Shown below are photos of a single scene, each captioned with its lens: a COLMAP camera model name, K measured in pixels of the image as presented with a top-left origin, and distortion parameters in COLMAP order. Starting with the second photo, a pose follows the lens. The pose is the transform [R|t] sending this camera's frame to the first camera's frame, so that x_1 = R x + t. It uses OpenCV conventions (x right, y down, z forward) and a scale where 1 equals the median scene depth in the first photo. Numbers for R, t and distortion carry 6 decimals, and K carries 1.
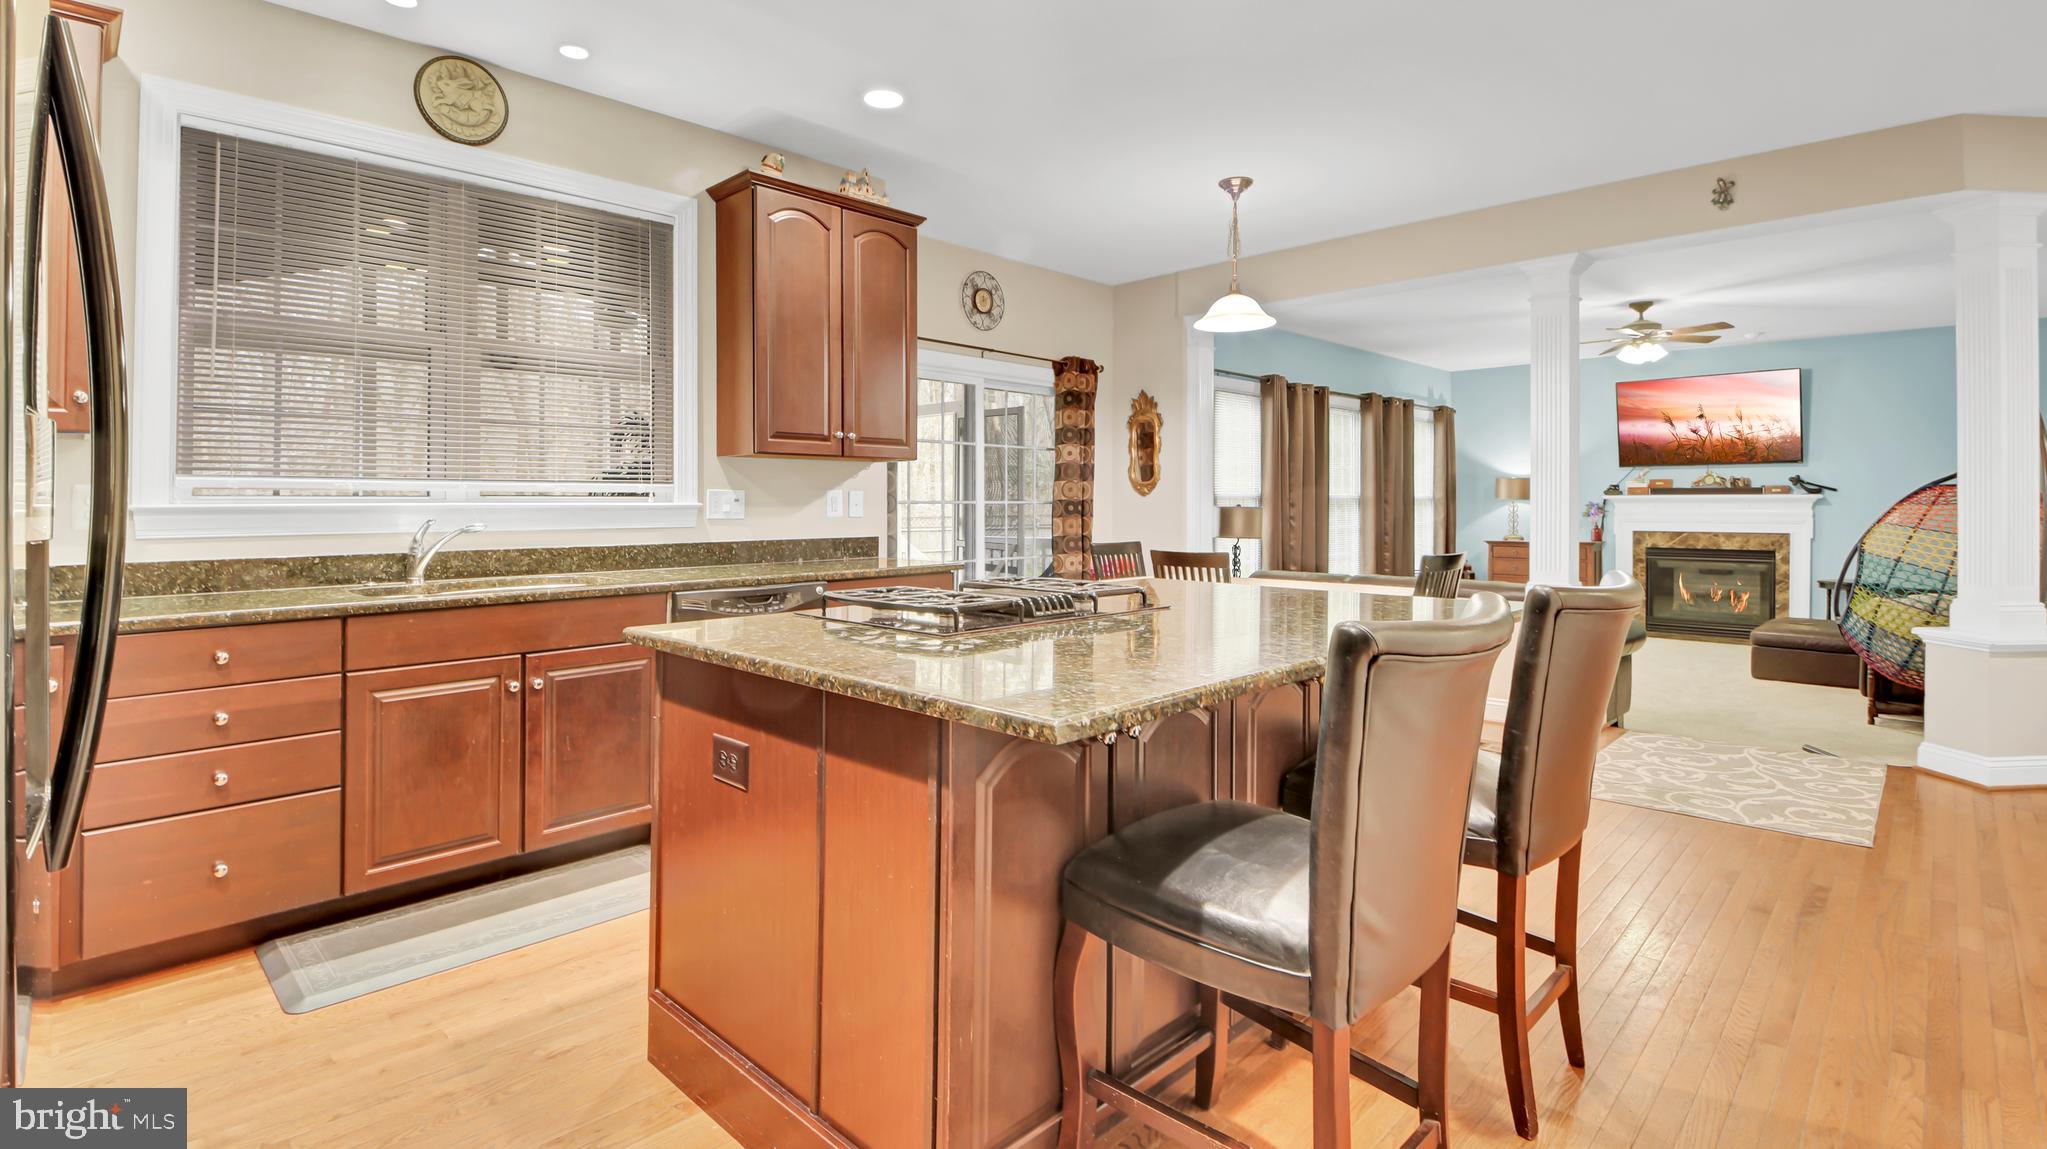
lens RADIAL K [[975.9, 0, 1009.3], [0, 975.9, 515.5], [0, 0, 1]] dist [0.001927, -0.008648]
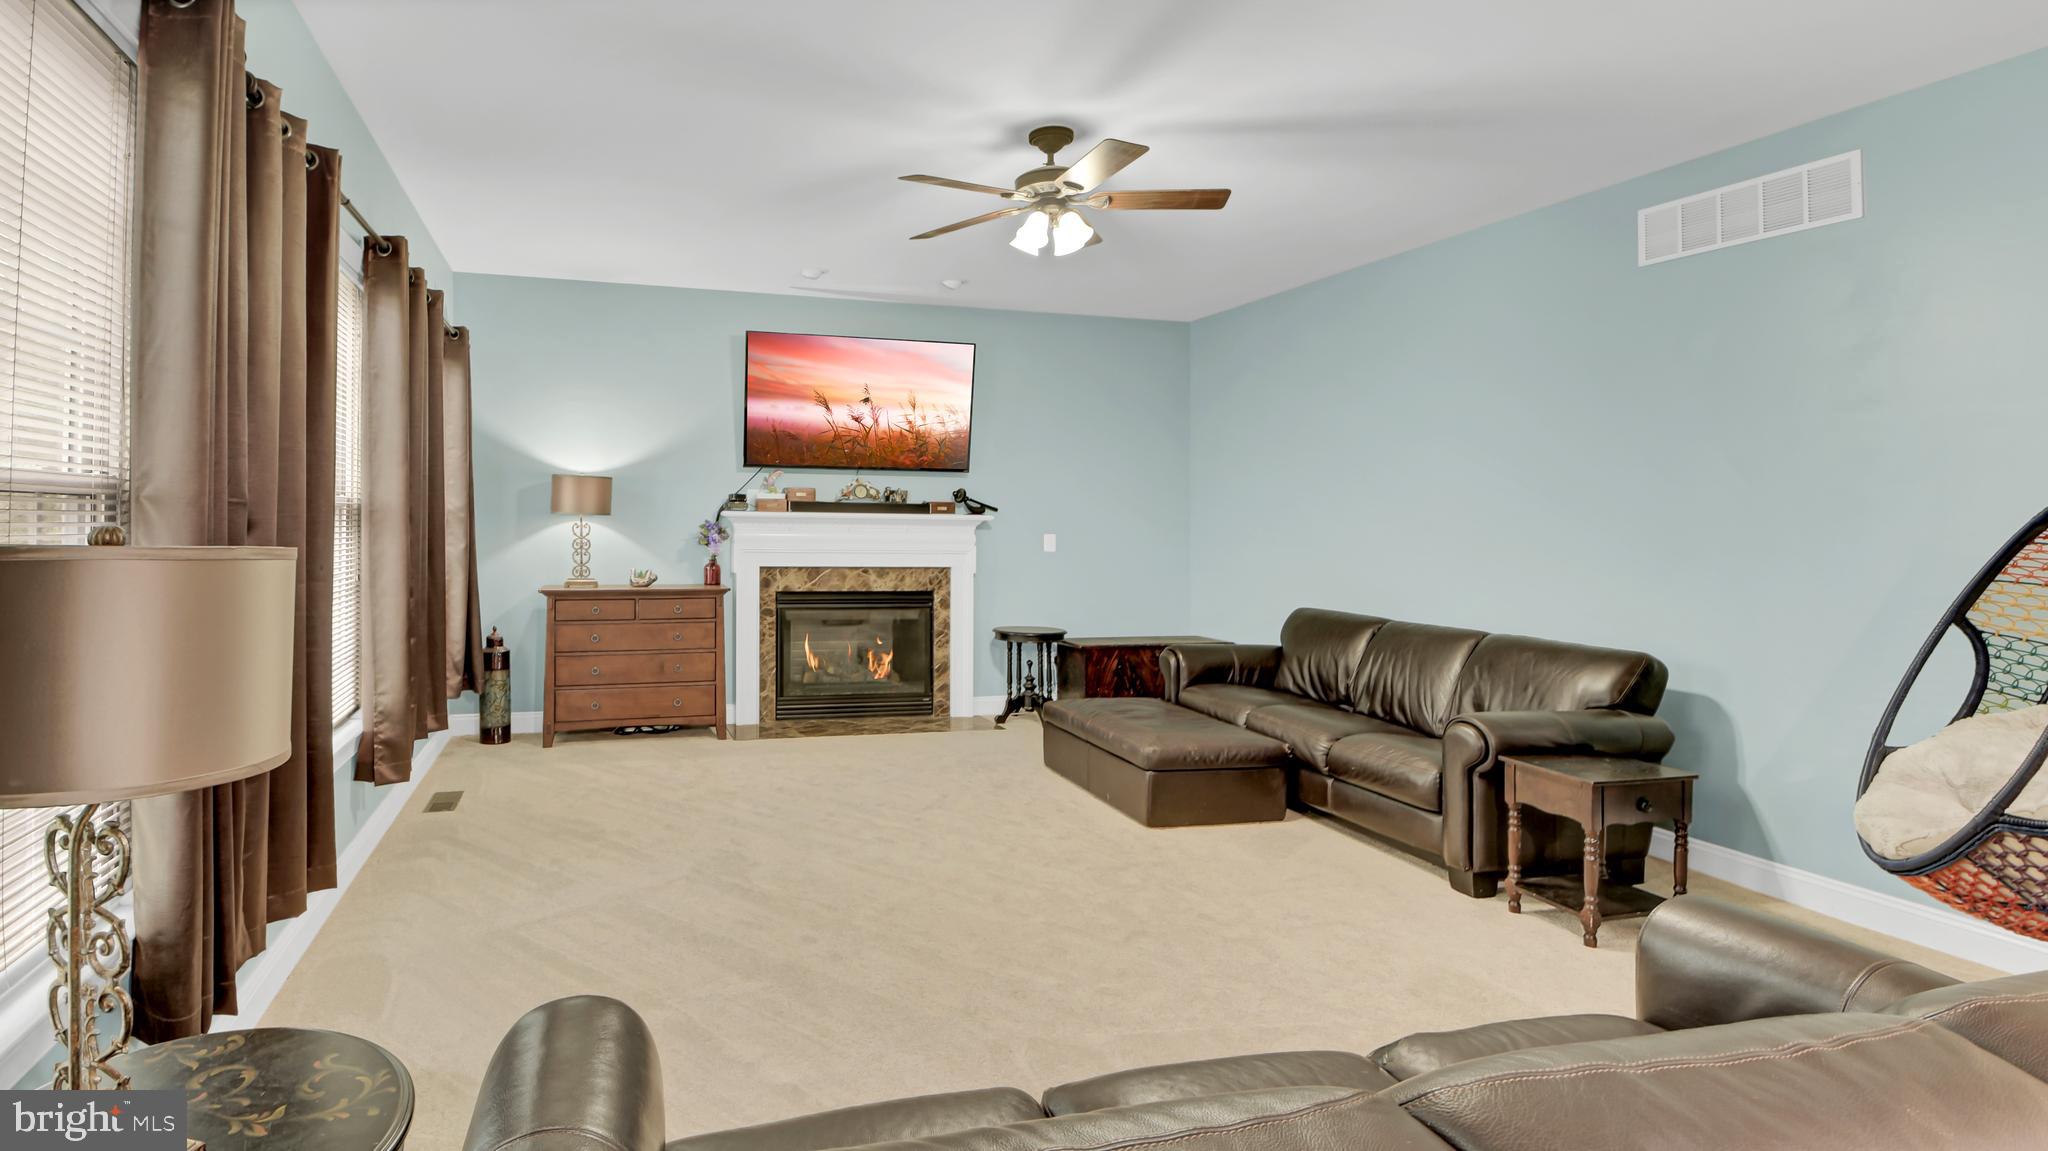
lens RADIAL K [[976.3, 0, 903.7], [0, 976.3, 517.3], [0, 0, 1]] dist [0.001927, -0.008648]
pose [[0.465963, 0.019301, 0.884593, 0.125664], [-0.002105, 0.999783, -0.020705, -0.004153], [-0.884801, 0.007786, 0.465903, 0.665350]]
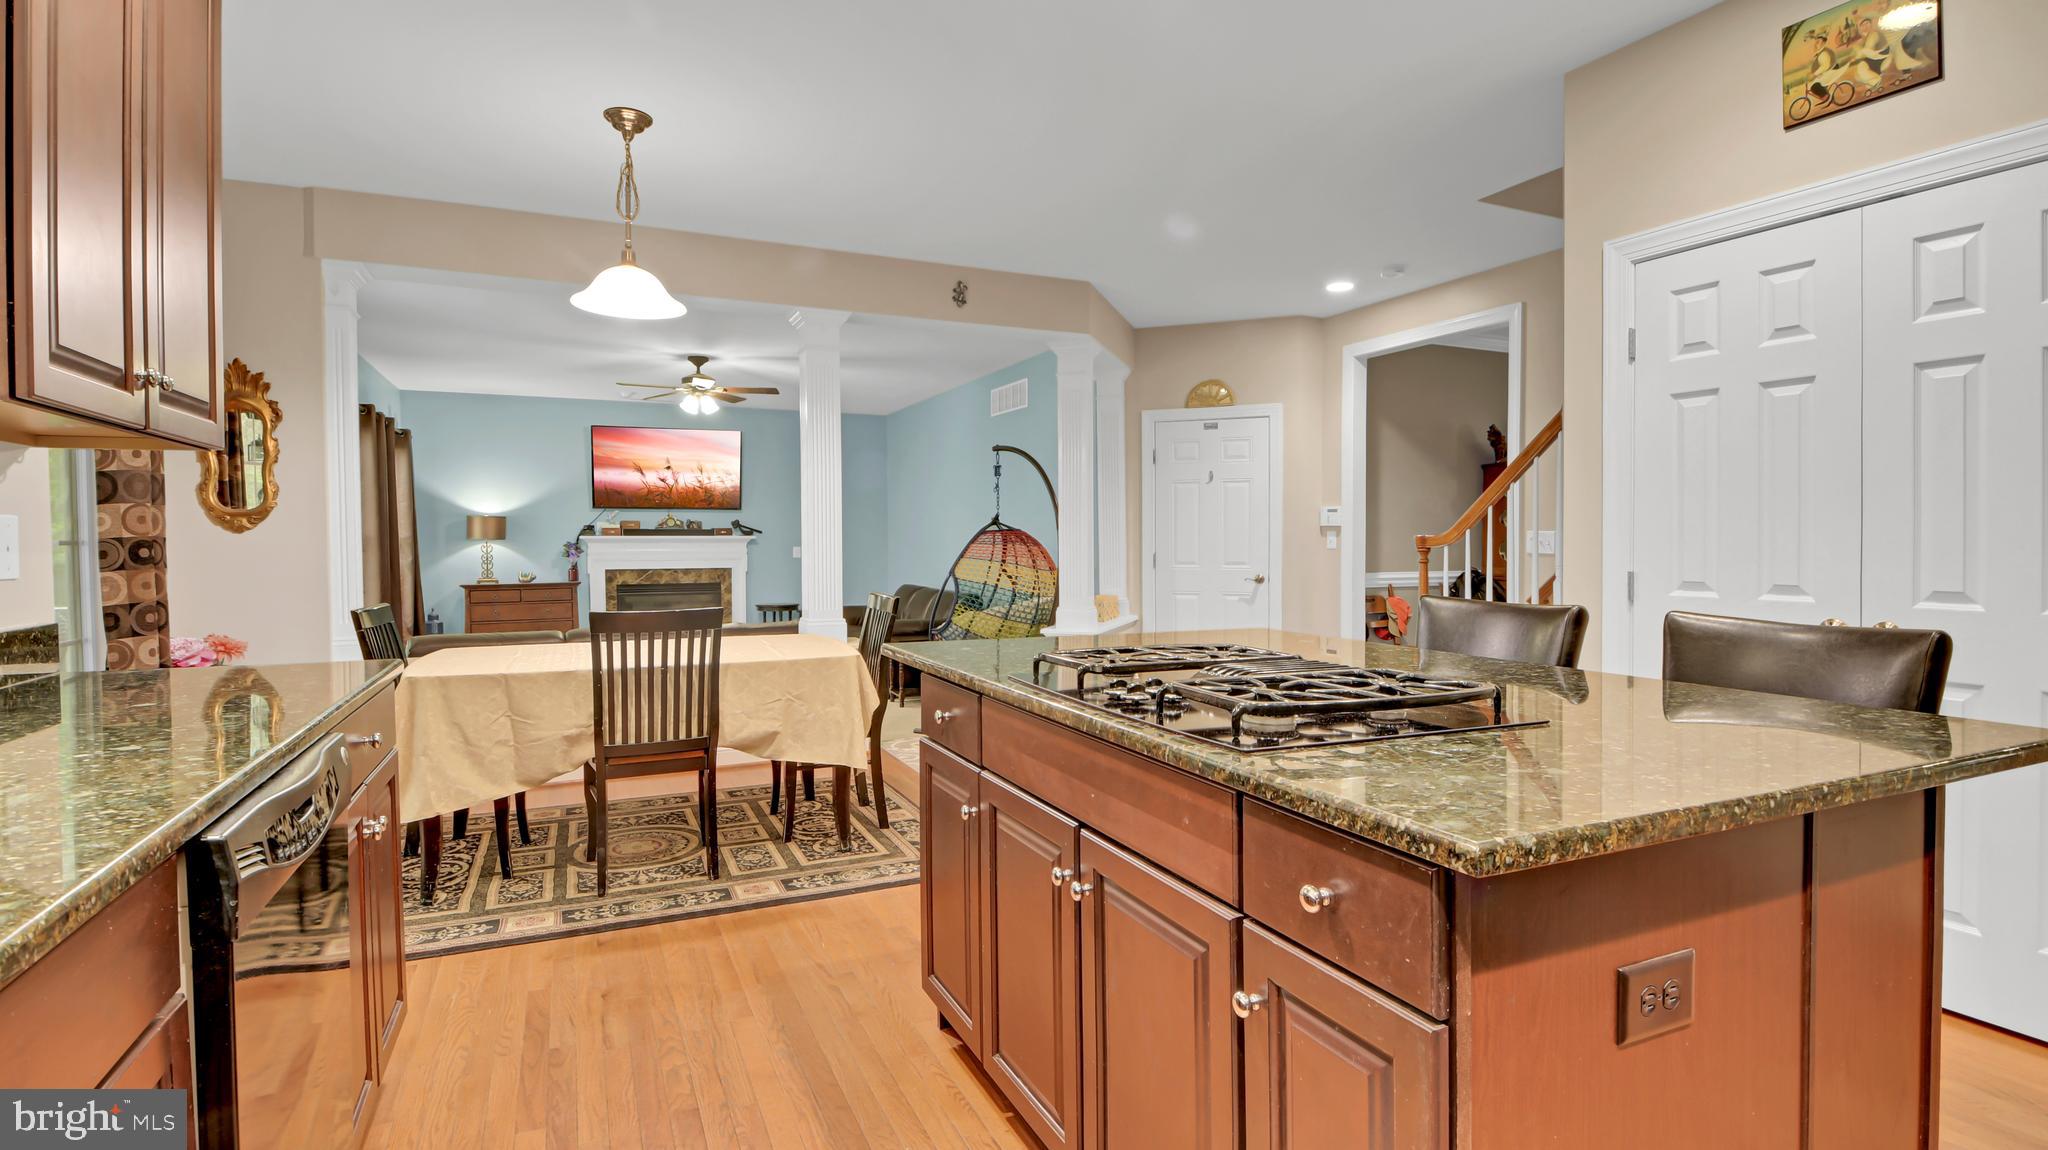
lens RADIAL K [[976.3, 0, 1009.1], [0, 976.3, 557.5], [0, 0, 1]] dist [0.001927, -0.008648]
pose [[0.345177, -0.014572, 0.938424, -0.204183], [0.012601, 0.999861, 0.010891, -0.003641], [-0.938453, 0.008066, 0.345313, 0.253773]]
